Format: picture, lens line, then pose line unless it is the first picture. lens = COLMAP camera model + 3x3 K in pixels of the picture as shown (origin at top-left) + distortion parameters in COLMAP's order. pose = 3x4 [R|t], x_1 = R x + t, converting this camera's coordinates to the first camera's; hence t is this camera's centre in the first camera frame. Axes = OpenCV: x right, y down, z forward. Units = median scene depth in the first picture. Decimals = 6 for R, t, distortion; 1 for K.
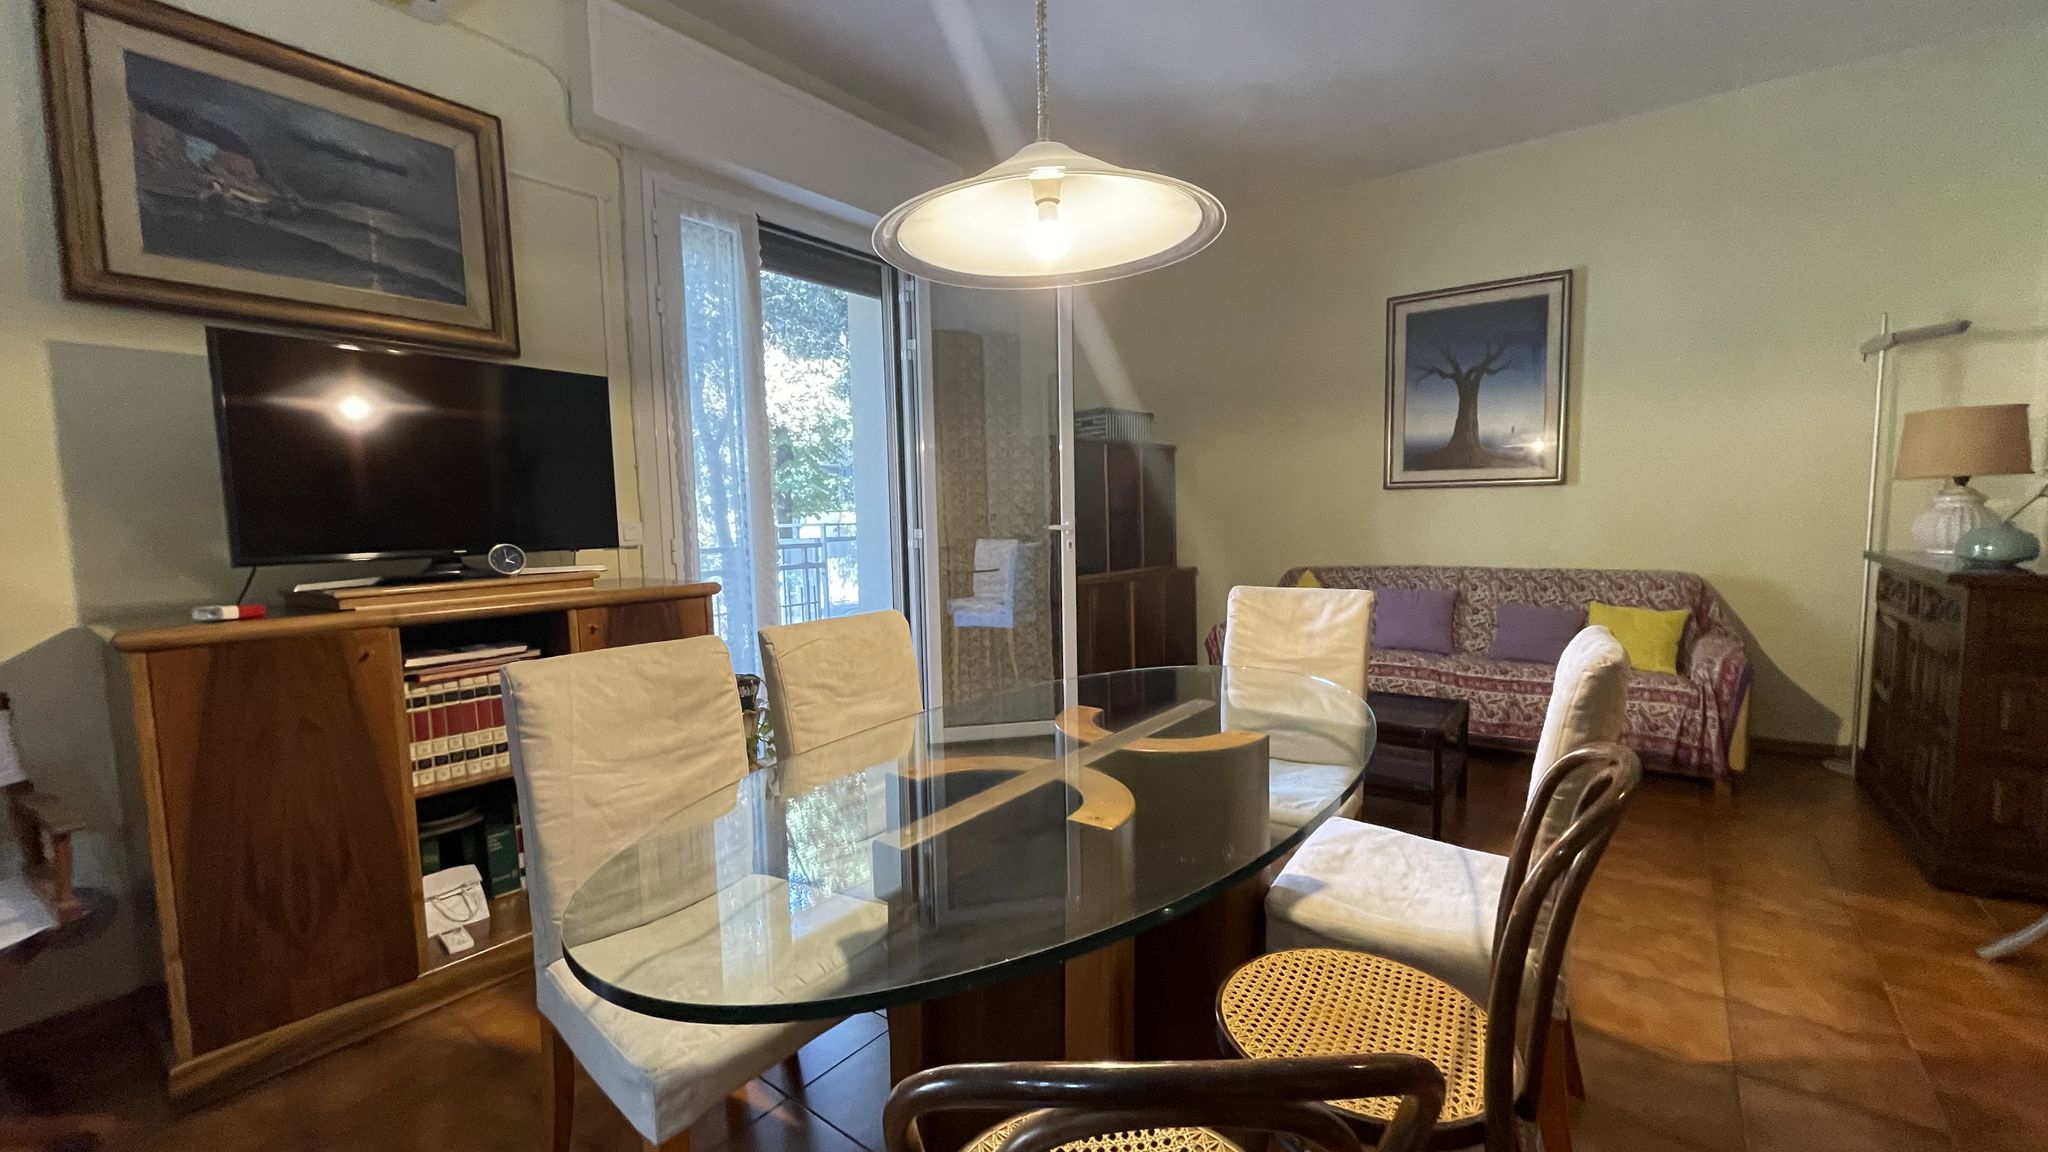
lens RADIAL K [[818.8, 0, 1027.9], [0, 818.8, 578.8], [0, 0, 1]] dist [0.002219, 0.000179]
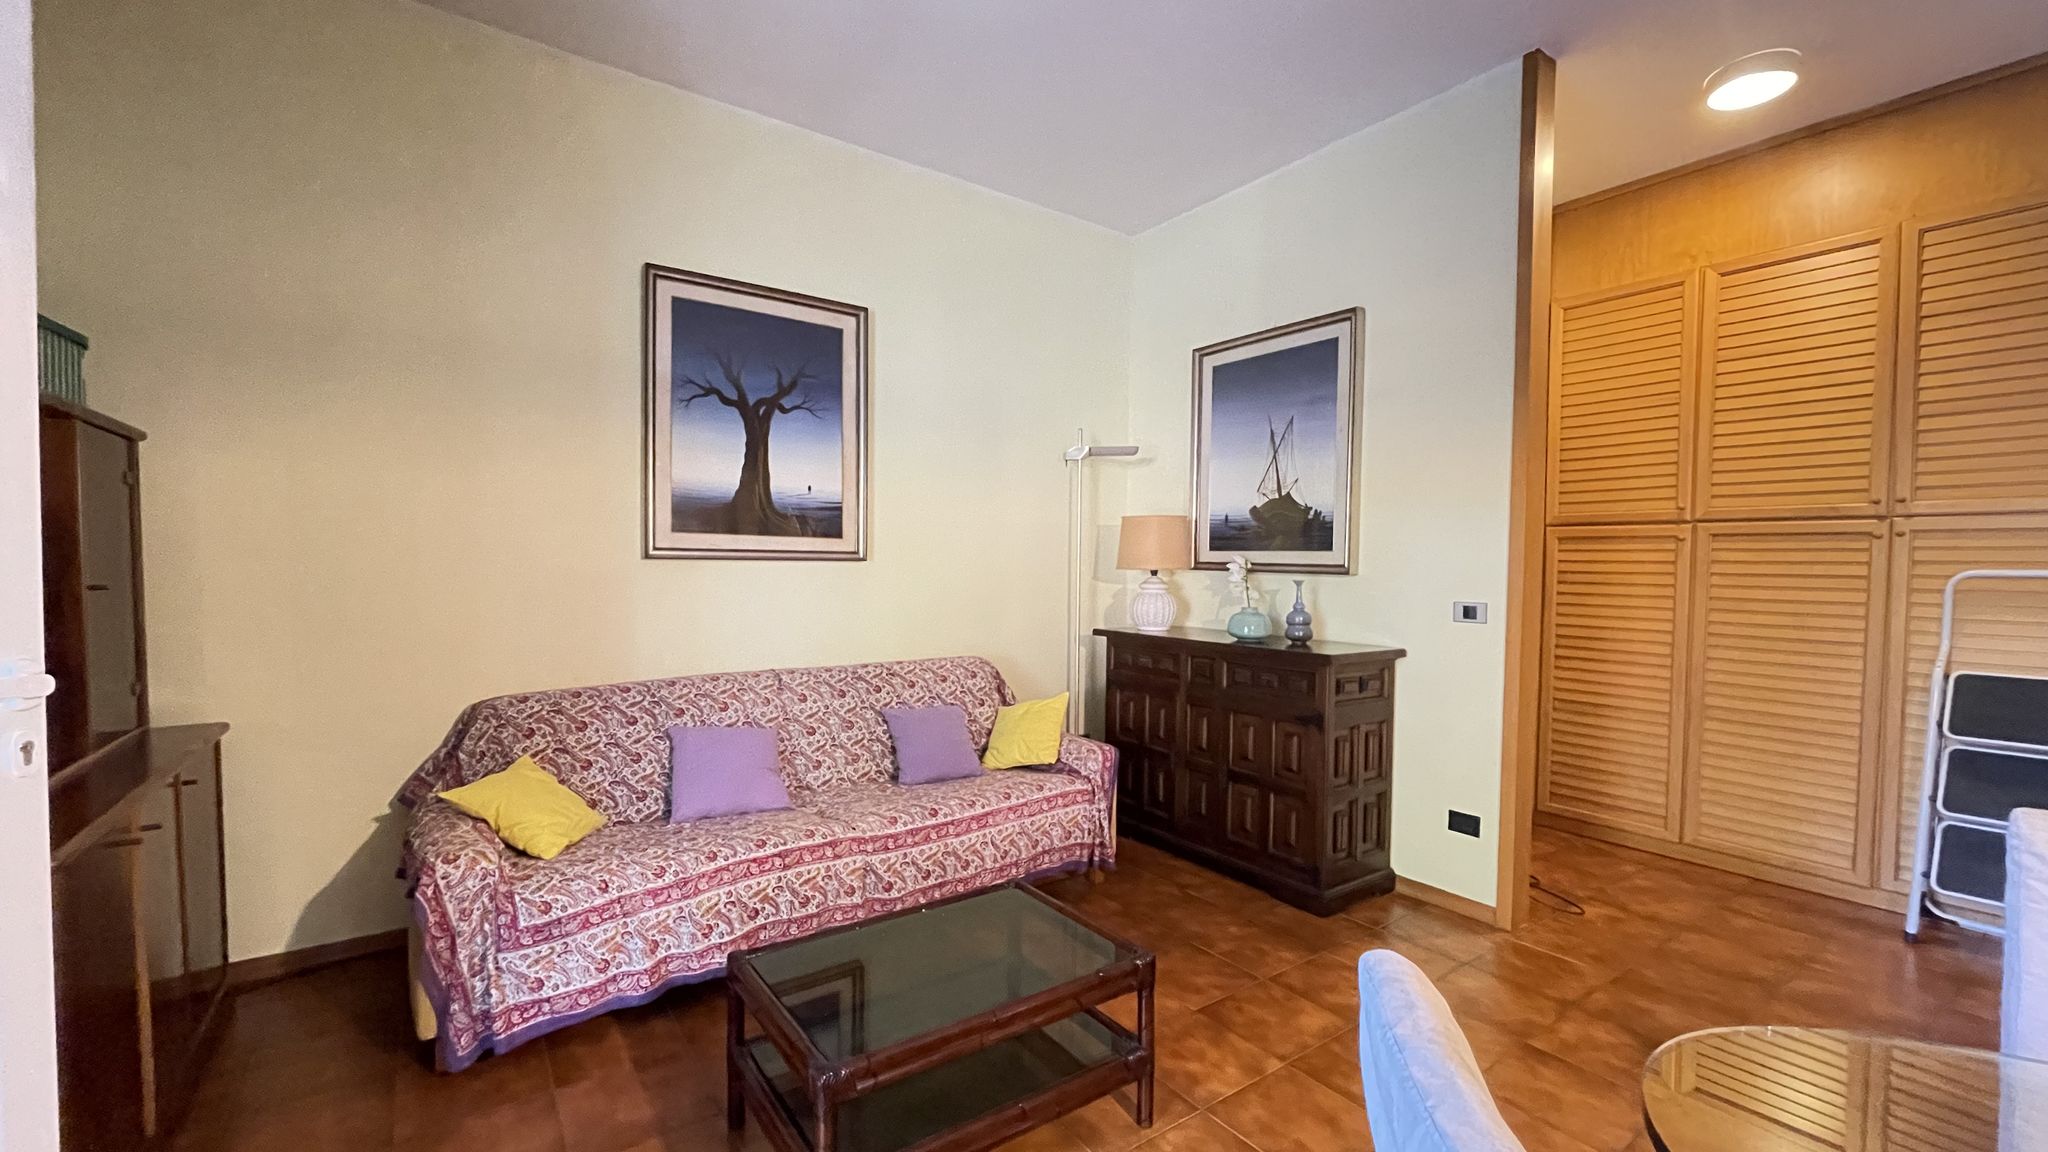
lens RADIAL K [[818.8, 0, 1033.0], [0, 818.8, 582.9], [0, 0, 1]] dist [0.002219, 0.000179]
pose [[0.301085, -0.005927, 0.953579, -0.166833], [0.063950, 0.997855, -0.013990, -0.128051], [-0.951451, 0.065193, 0.300818, 1.076308]]
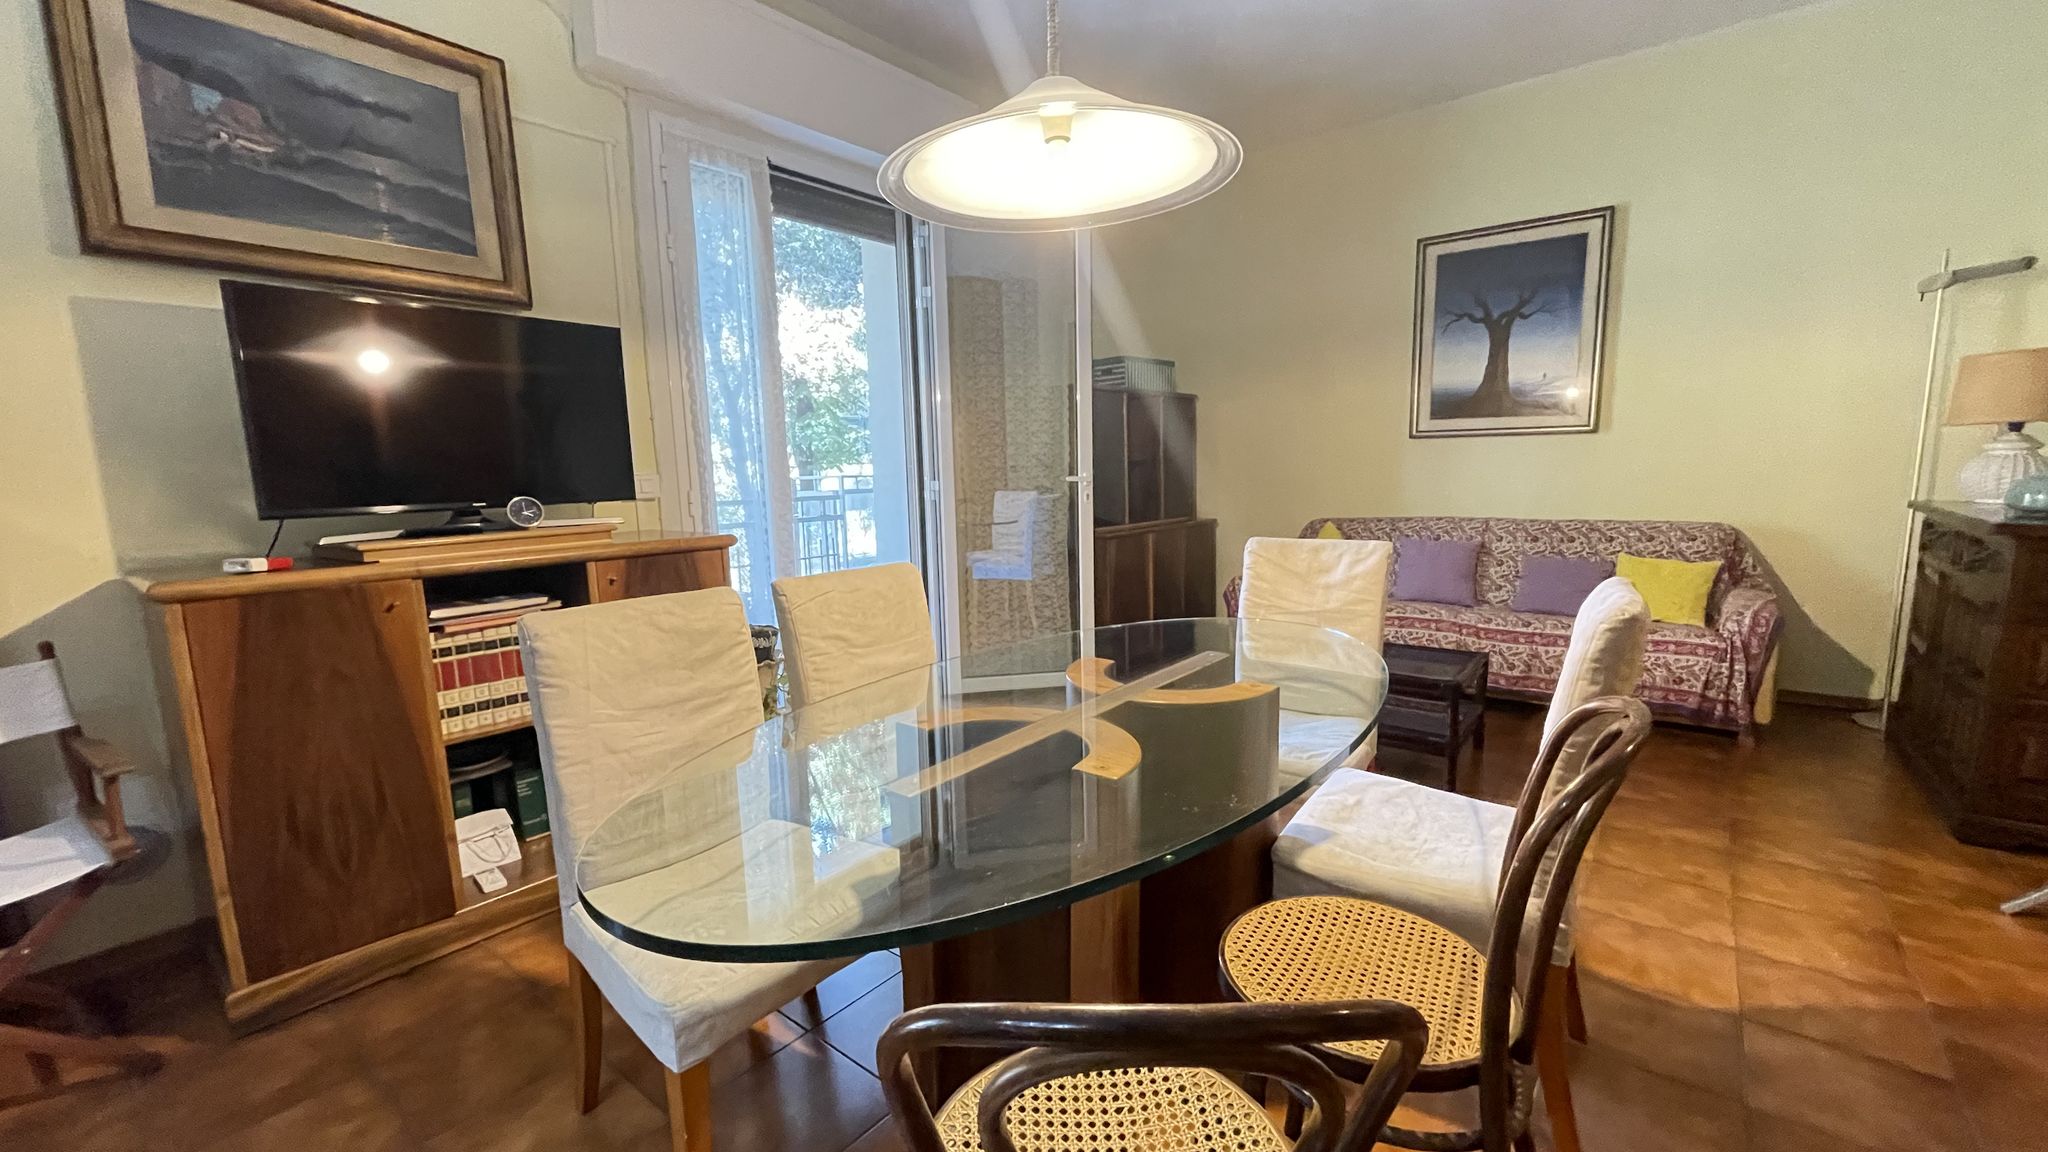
lens RADIAL K [[818.8, 0, 1027.8], [0, 818.8, 578.6], [0, 0, 1]] dist [0.002219, 0.000179]
pose [[0.999657, -0.000127, -0.026197, 0.009077], [0.001657, 0.998292, 0.058392, 0.000250], [0.026144, -0.058415, 0.997950, 0.002253]]
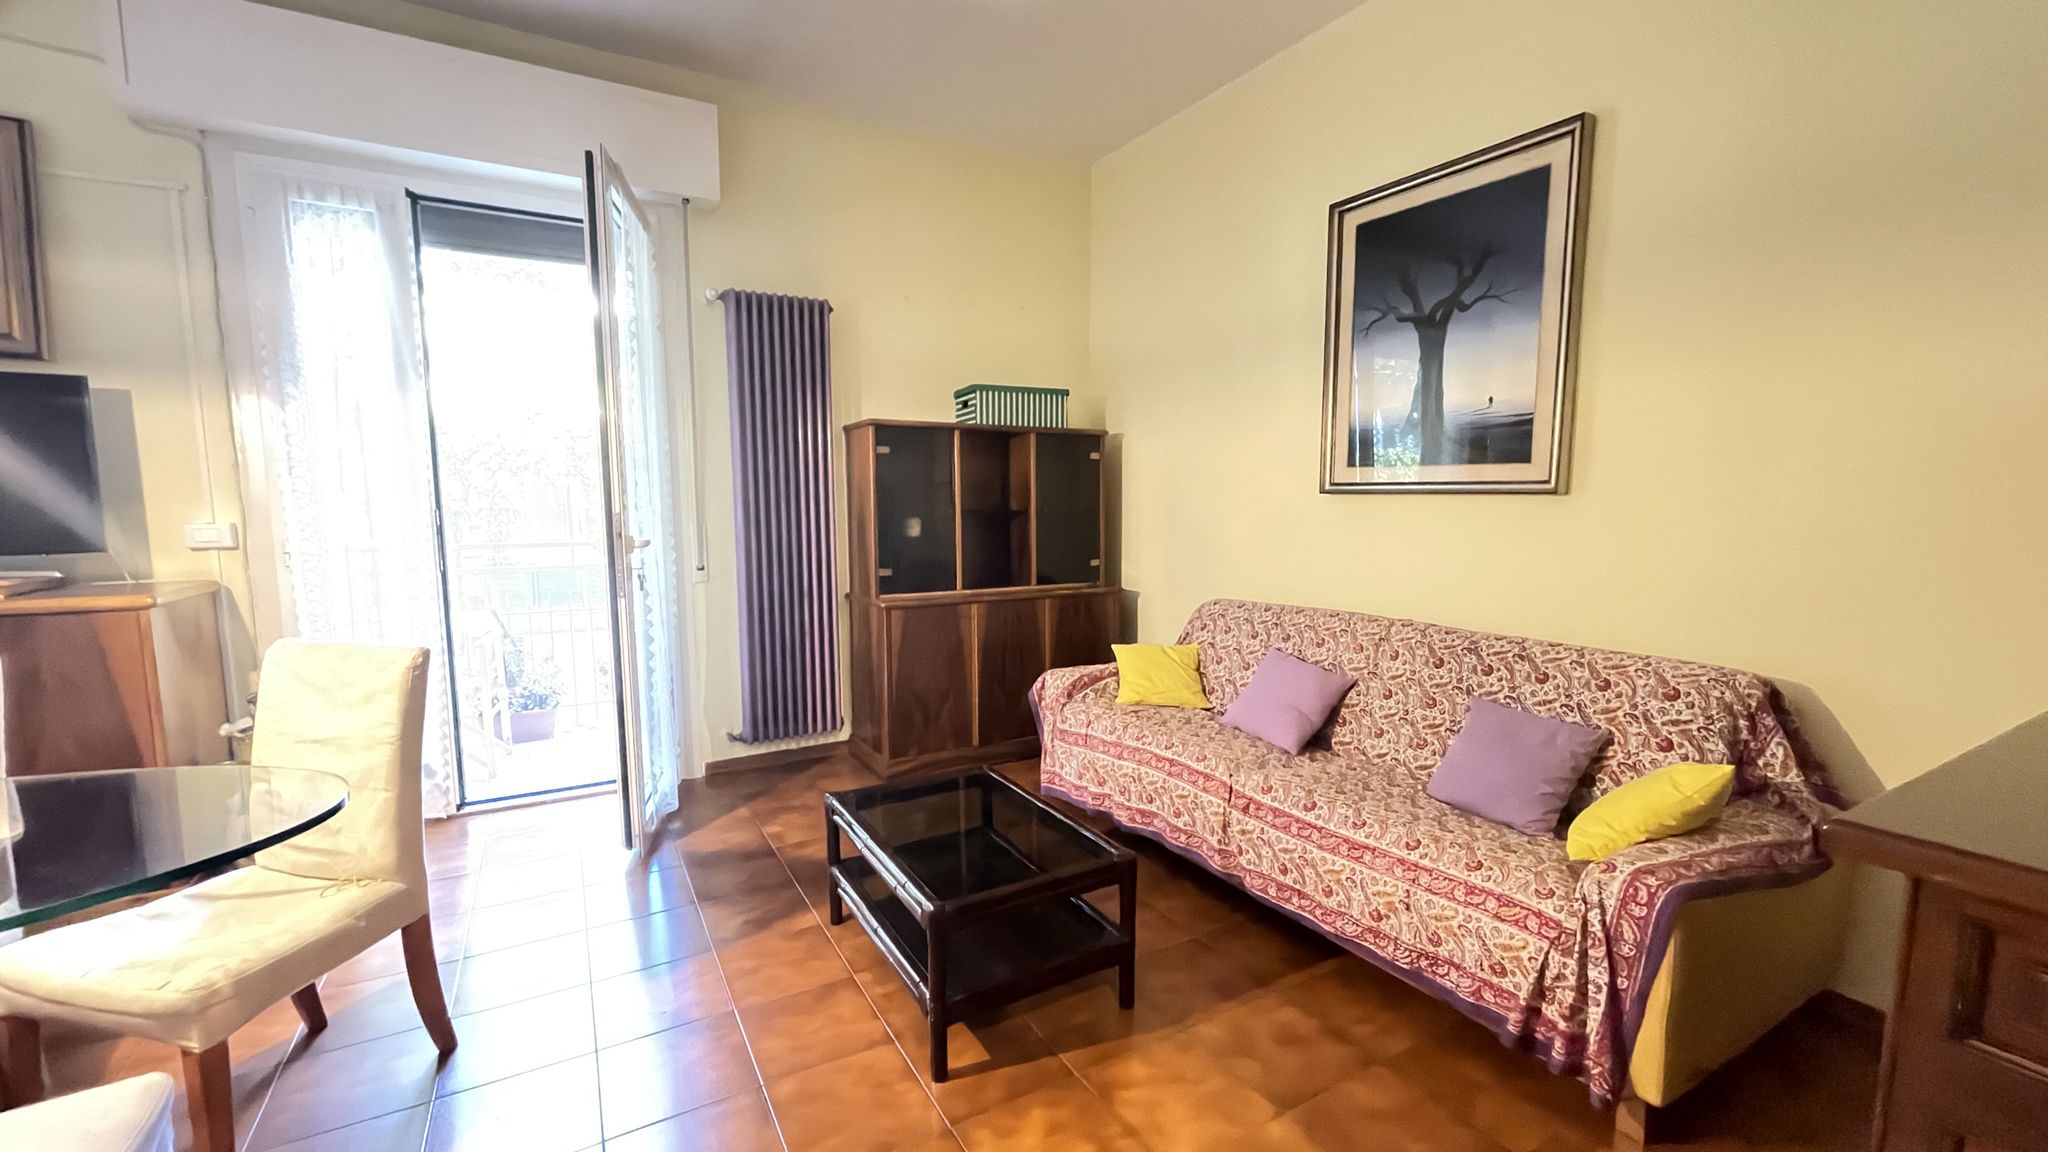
lens RADIAL K [[818.8, 0, 1006.3], [0, 818.8, 579.9], [0, 0, 1]] dist [0.002219, 0.000179]
pose [[0.914863, 0.063443, -0.398750, 0.970882], [-0.054712, 0.997948, 0.033251, -0.095765], [0.400041, -0.008604, 0.916457, 0.576369]]
